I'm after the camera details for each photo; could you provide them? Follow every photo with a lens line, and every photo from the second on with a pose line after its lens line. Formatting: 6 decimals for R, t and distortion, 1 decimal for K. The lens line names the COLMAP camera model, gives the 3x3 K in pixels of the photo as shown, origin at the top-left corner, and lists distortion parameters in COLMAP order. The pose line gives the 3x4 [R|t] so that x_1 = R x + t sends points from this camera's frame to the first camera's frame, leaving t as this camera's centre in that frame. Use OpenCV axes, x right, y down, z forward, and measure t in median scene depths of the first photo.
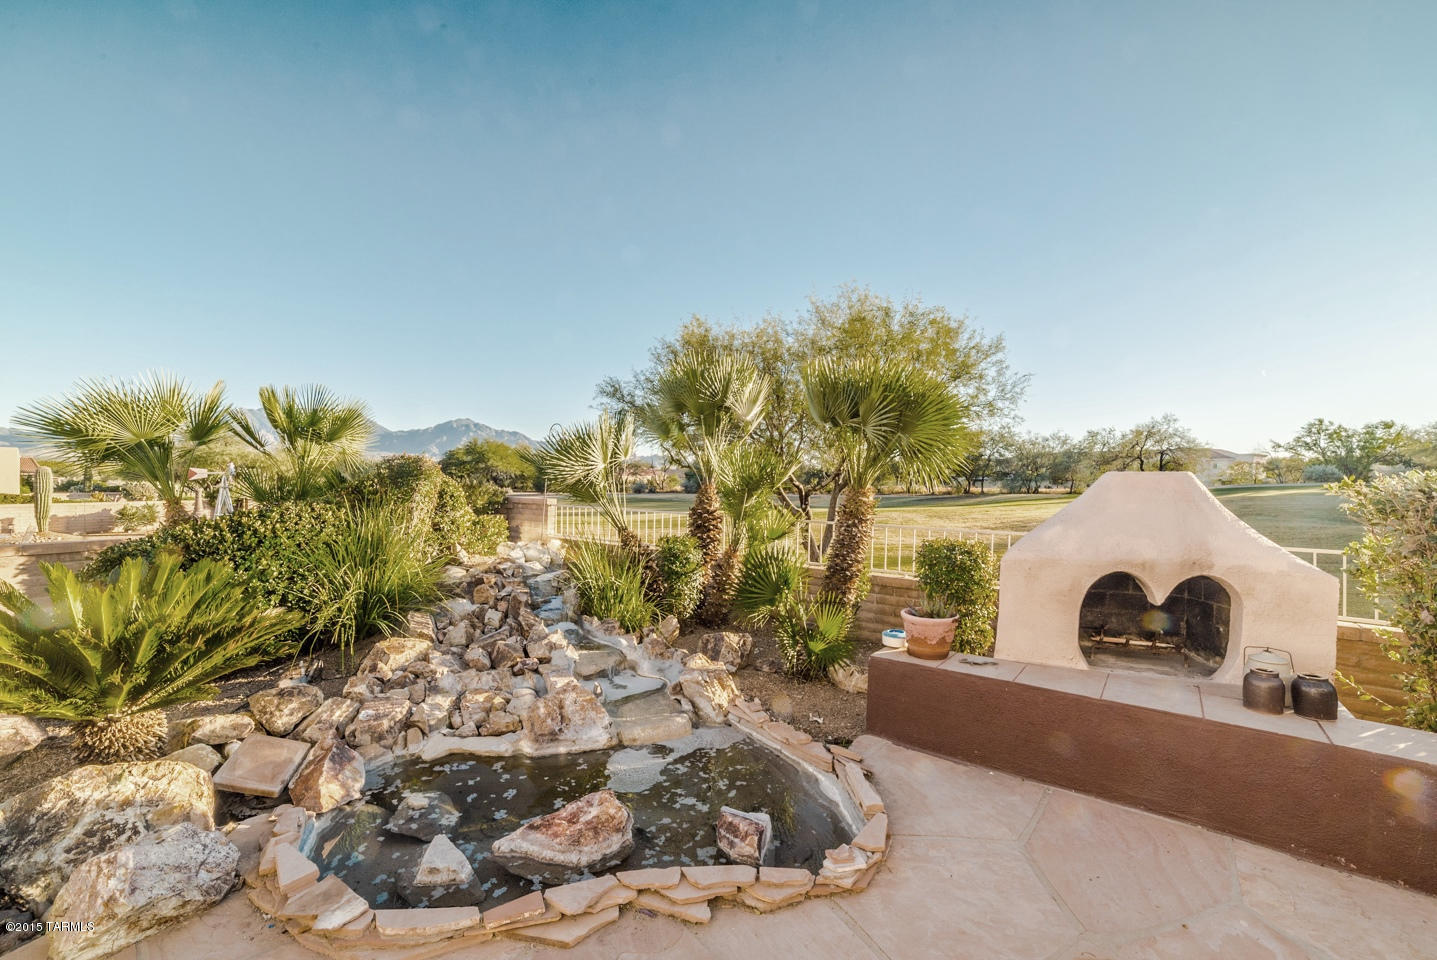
lens RADIAL K [[596.2, 0, 715.7], [0, 596.2, 482.5], [0, 0, 1]] dist [-0.101401, 0.036499]
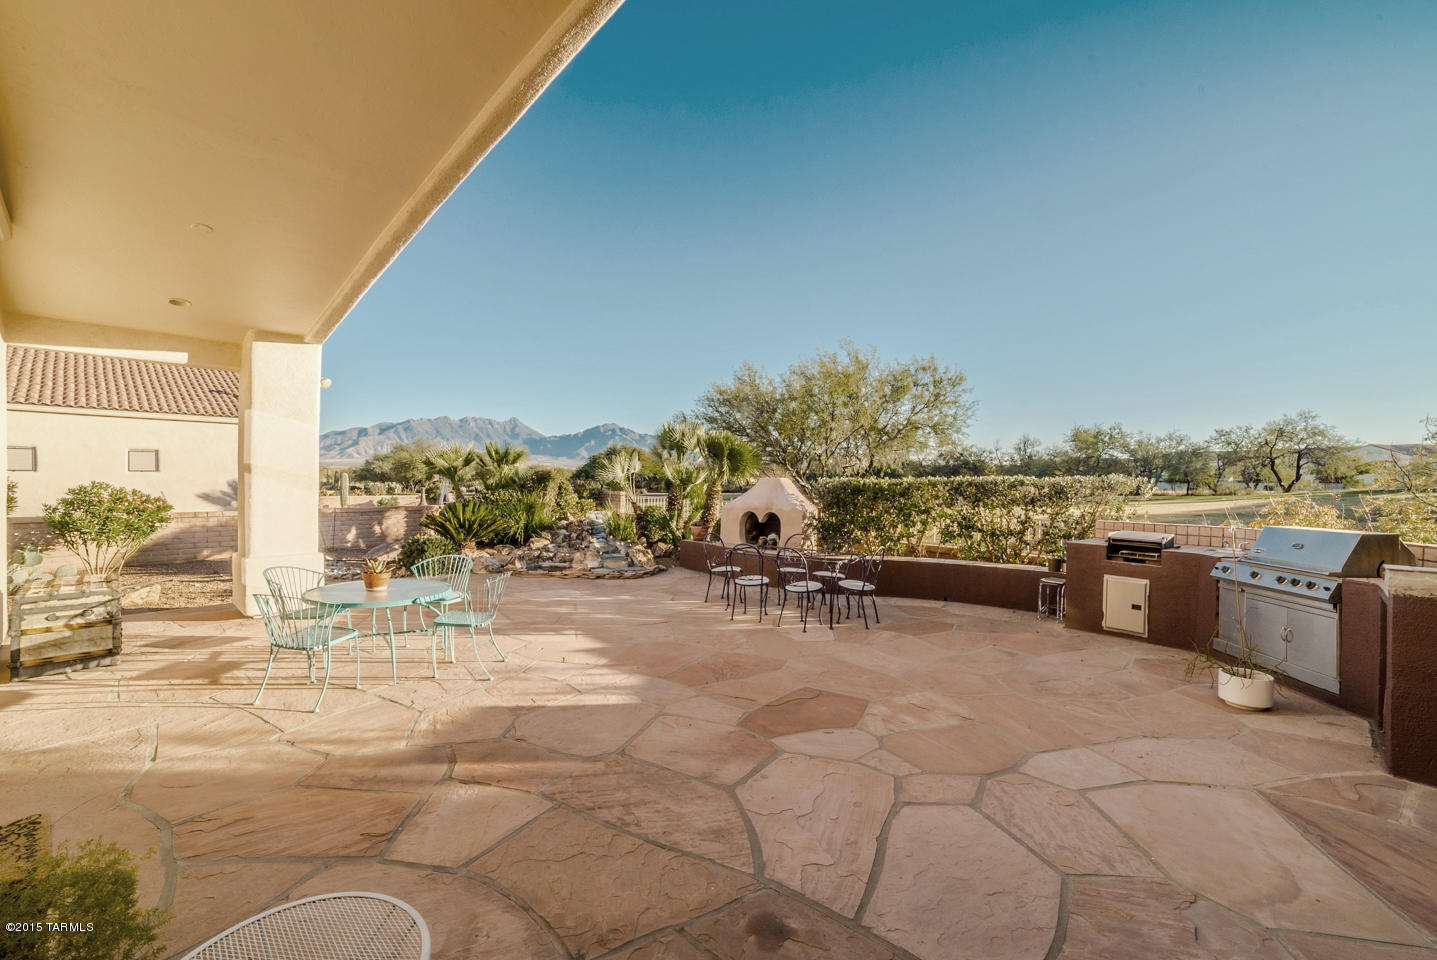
lens RADIAL K [[596.2, 0, 715.7], [0, 596.2, 482.5], [0, 0, 1]] dist [-0.101401, 0.036499]
pose [[0.973472, 0.000601, -0.228804, 0.636079], [-0.001217, 0.999996, -0.002553, 0.006363], [0.228801, 0.002763, 0.973469, -1.071453]]
